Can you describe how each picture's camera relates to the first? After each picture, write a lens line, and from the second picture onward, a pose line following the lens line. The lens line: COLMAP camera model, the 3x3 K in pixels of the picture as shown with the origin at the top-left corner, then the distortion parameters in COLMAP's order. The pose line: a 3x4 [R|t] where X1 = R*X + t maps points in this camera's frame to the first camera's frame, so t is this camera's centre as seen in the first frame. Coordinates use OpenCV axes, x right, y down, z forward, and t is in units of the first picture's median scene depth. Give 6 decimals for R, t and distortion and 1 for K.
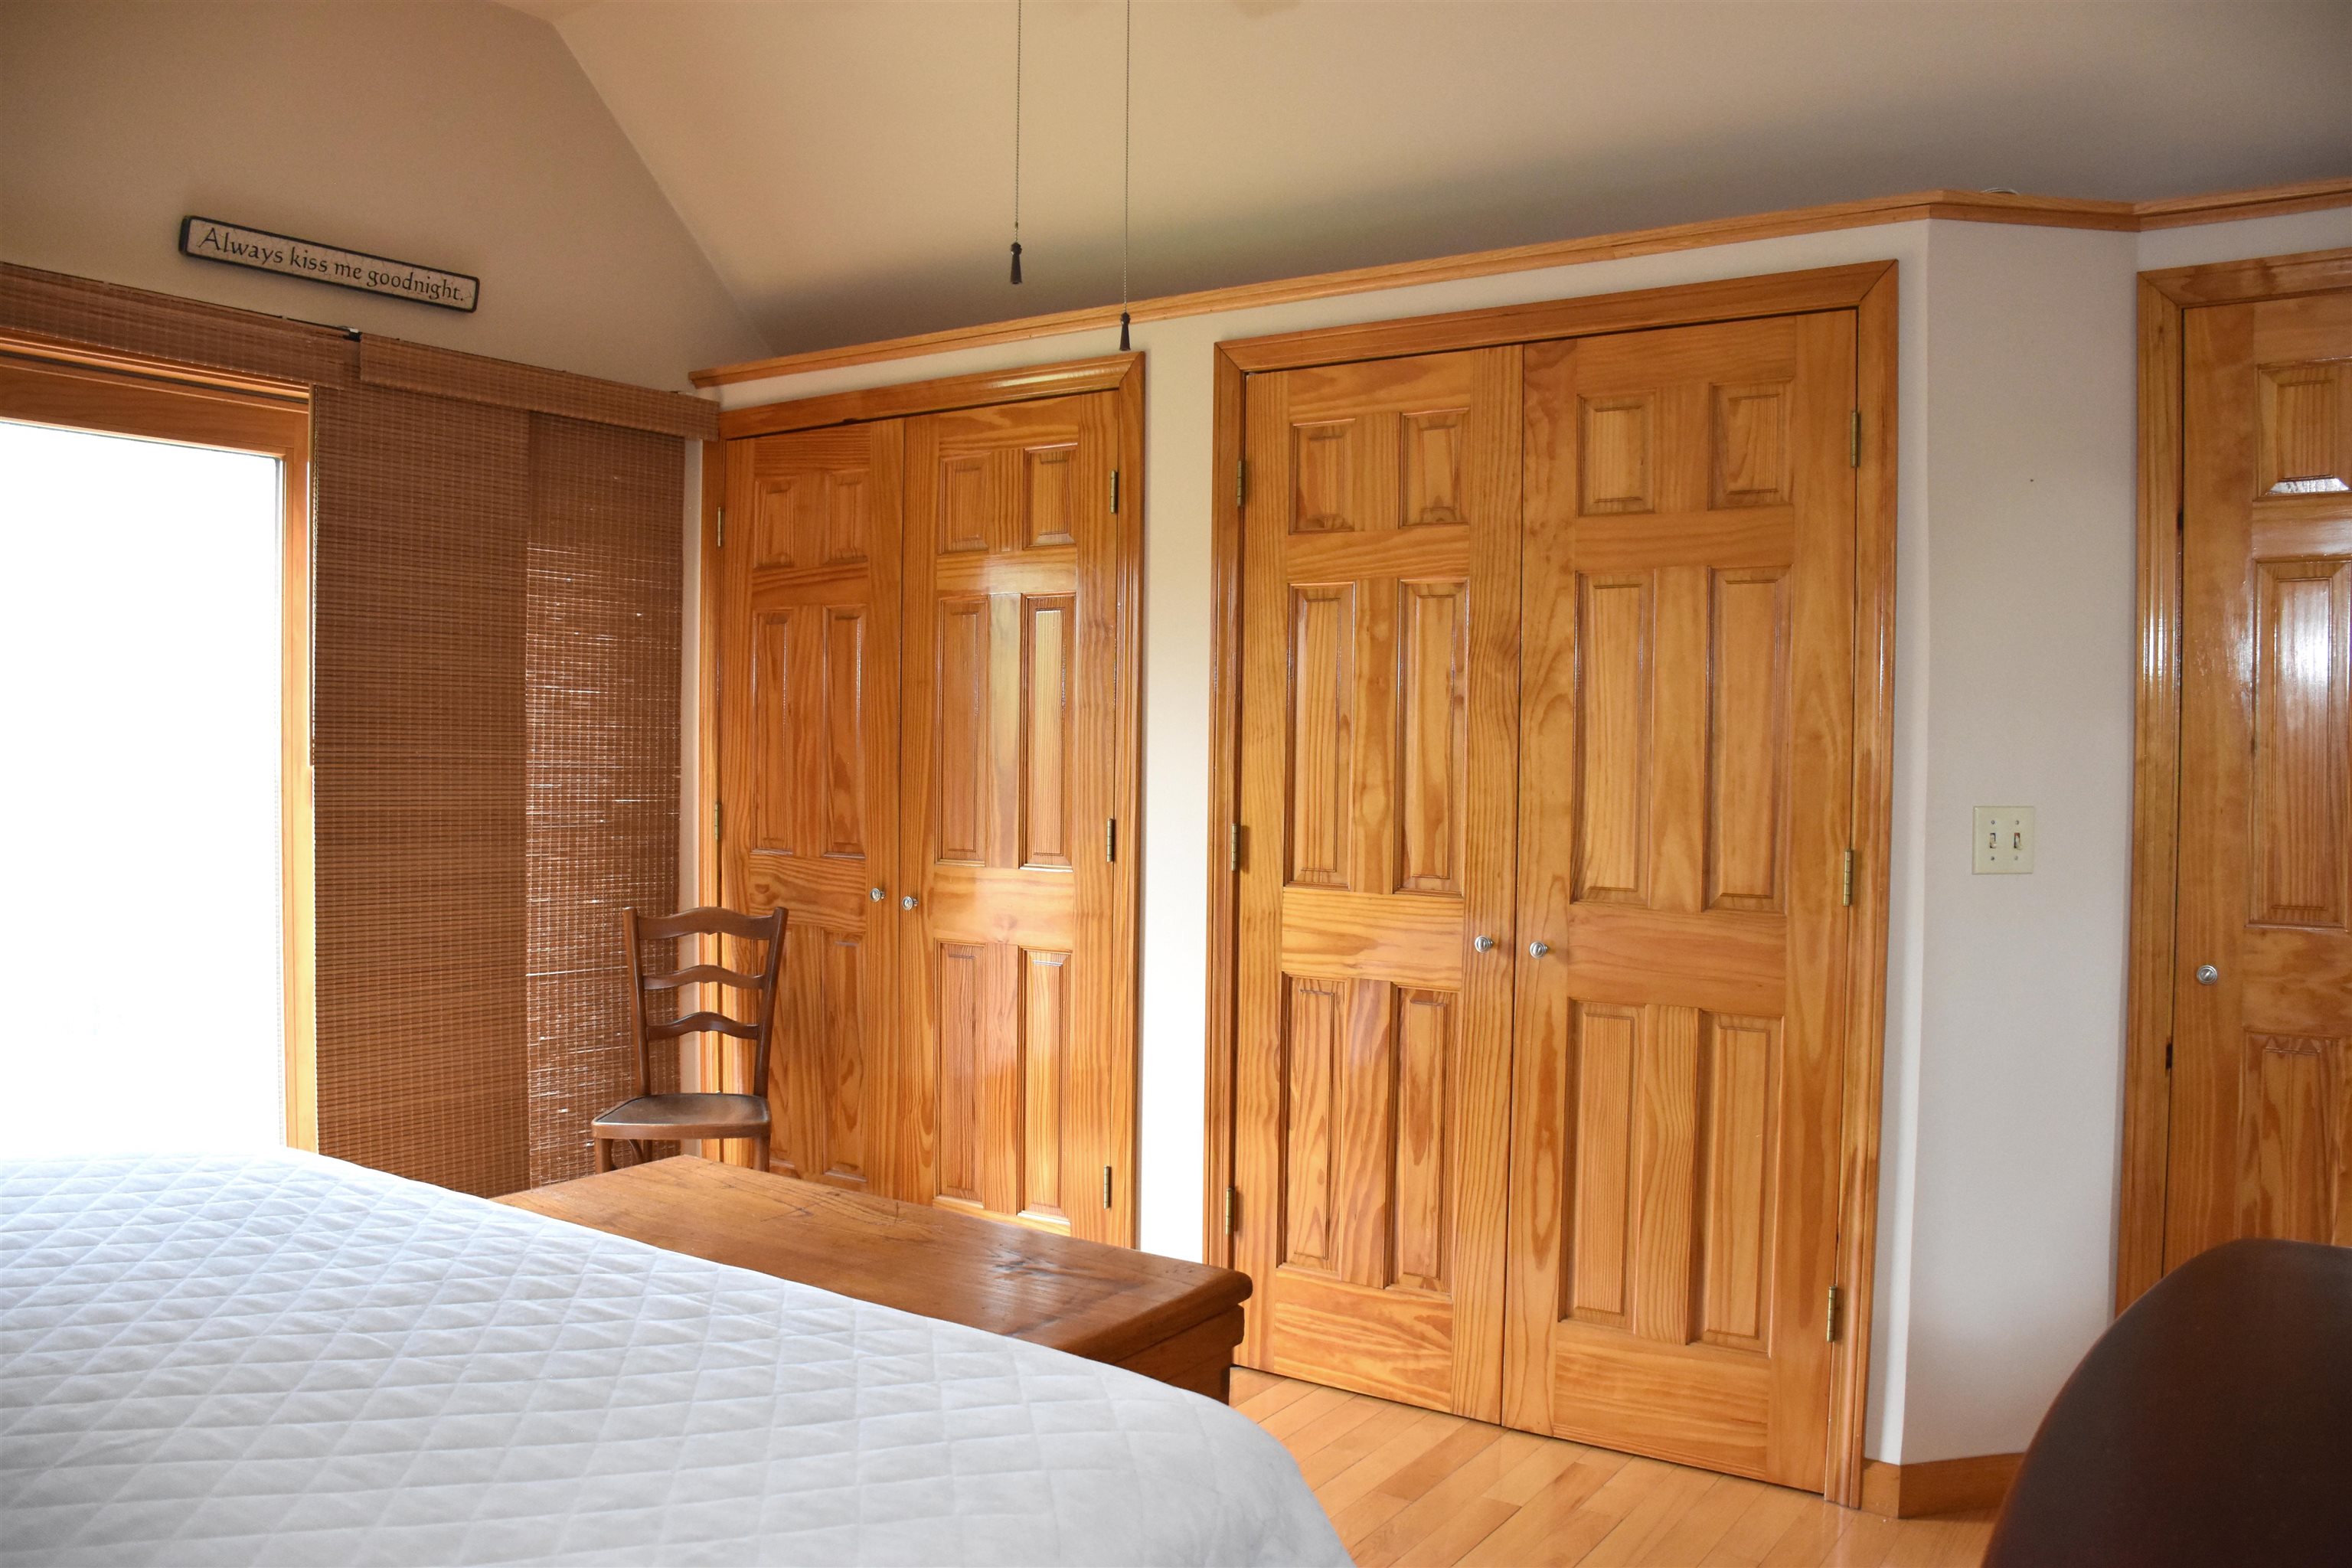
lens RADIAL K [[1881.4, 0, 1178.2], [0, 1881.4, 783.0], [0, 0, 1]] dist [-0.017784, -0.007031]
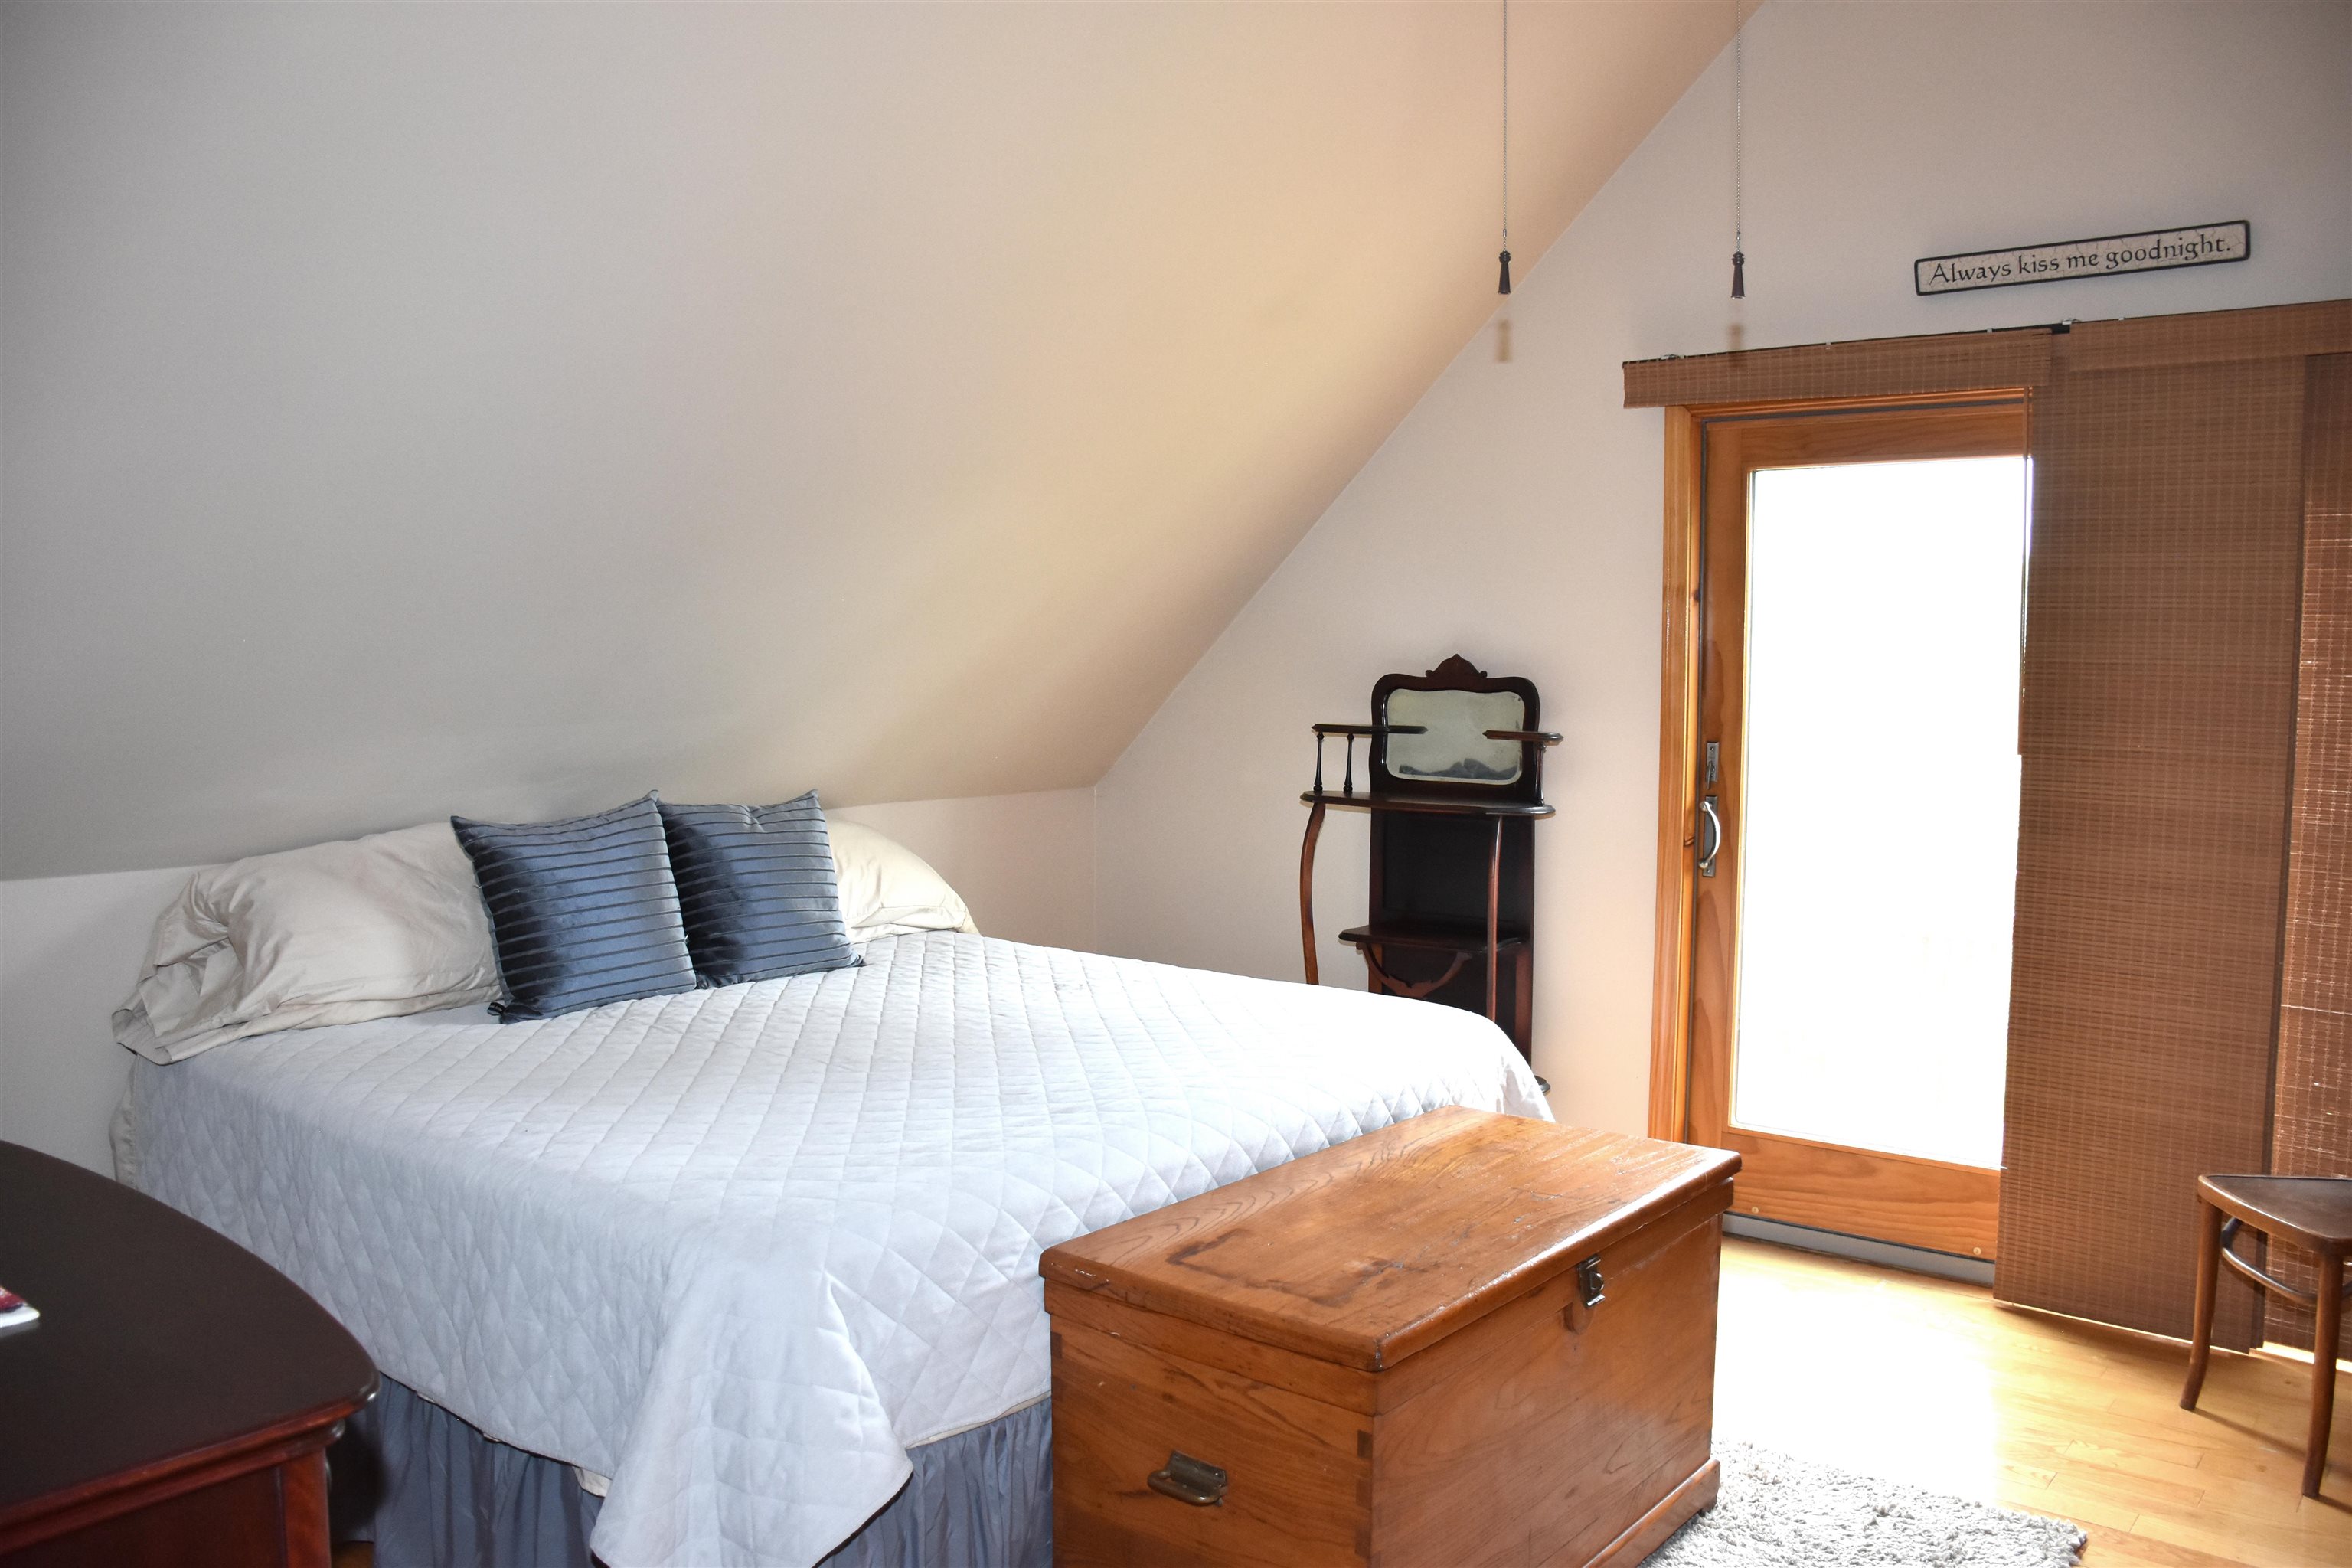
lens RADIAL K [[1881.4, 0, 1179.0], [0, 1881.4, 790.2], [0, 0, 1]] dist [-0.017784, -0.007031]
pose [[-0.049853, 0.071063, -0.996225, 0.592226], [-0.028803, 0.996948, 0.072556, -0.051098], [0.998341, 0.032312, -0.047654, 0.576623]]
